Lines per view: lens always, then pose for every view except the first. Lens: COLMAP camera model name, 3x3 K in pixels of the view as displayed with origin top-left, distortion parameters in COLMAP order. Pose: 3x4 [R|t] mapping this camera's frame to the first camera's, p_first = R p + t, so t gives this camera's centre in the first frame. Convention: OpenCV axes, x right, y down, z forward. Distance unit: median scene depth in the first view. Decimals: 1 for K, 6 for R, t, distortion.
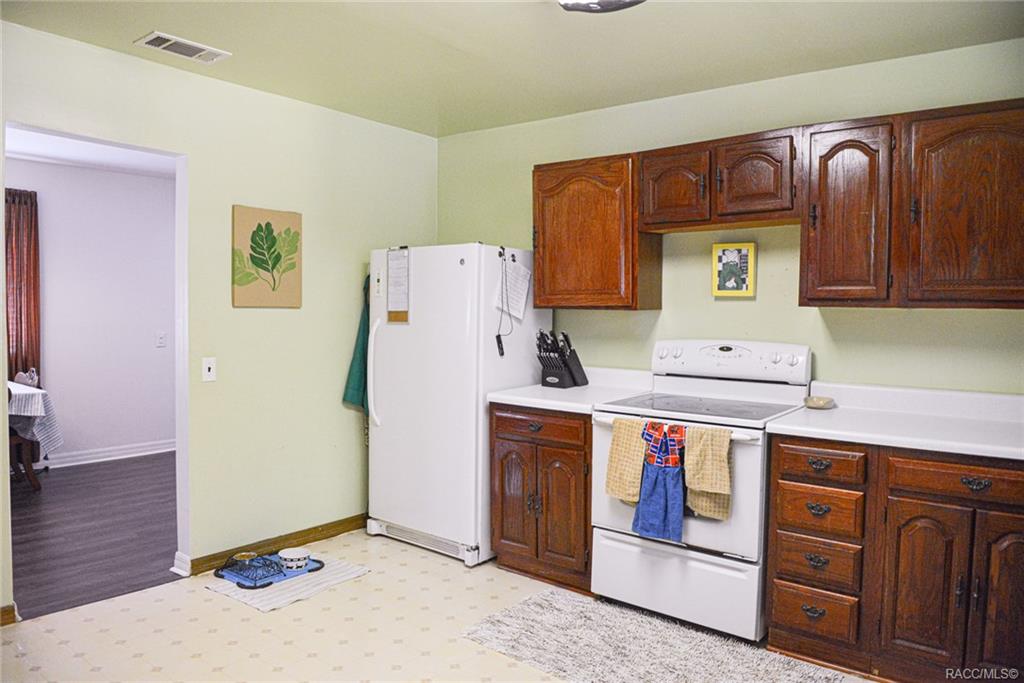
lens RADIAL K [[714.5, 0, 508.0], [0, 714.5, 343.2], [0, 0, 1]] dist [-0.056355, 0.001272]
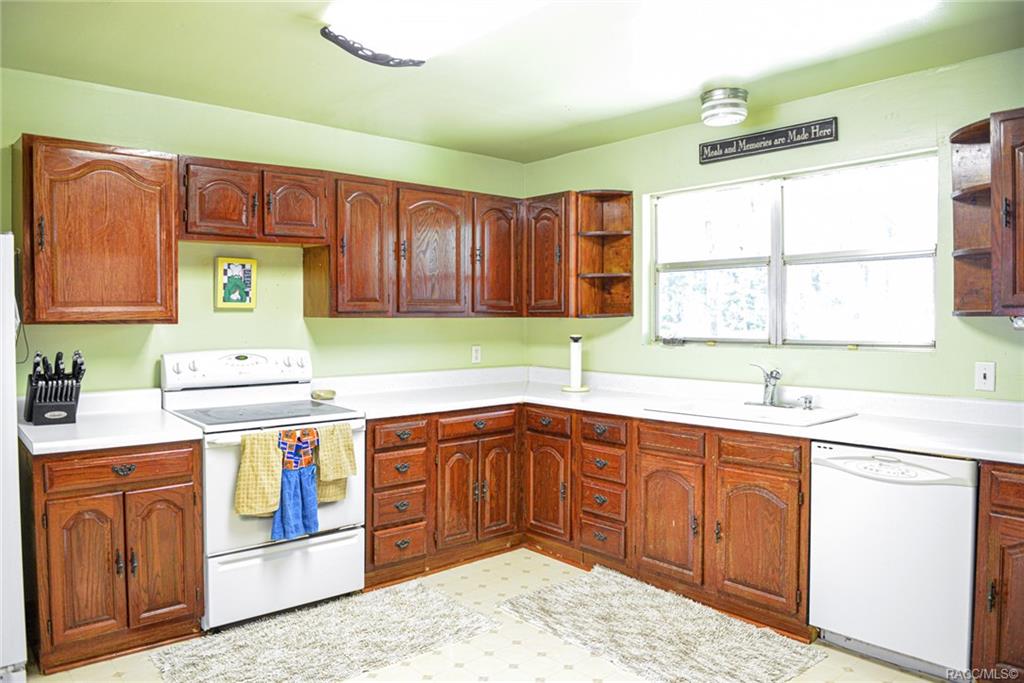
lens RADIAL K [[714.5, 0, 505.9], [0, 714.5, 338.7], [0, 0, 1]] dist [-0.056355, 0.001272]
pose [[0.180172, -0.048286, 0.982449, -0.701346], [0.040405, 0.998315, 0.041656, -0.051334], [-0.982805, 0.032191, 0.181820, 0.440580]]
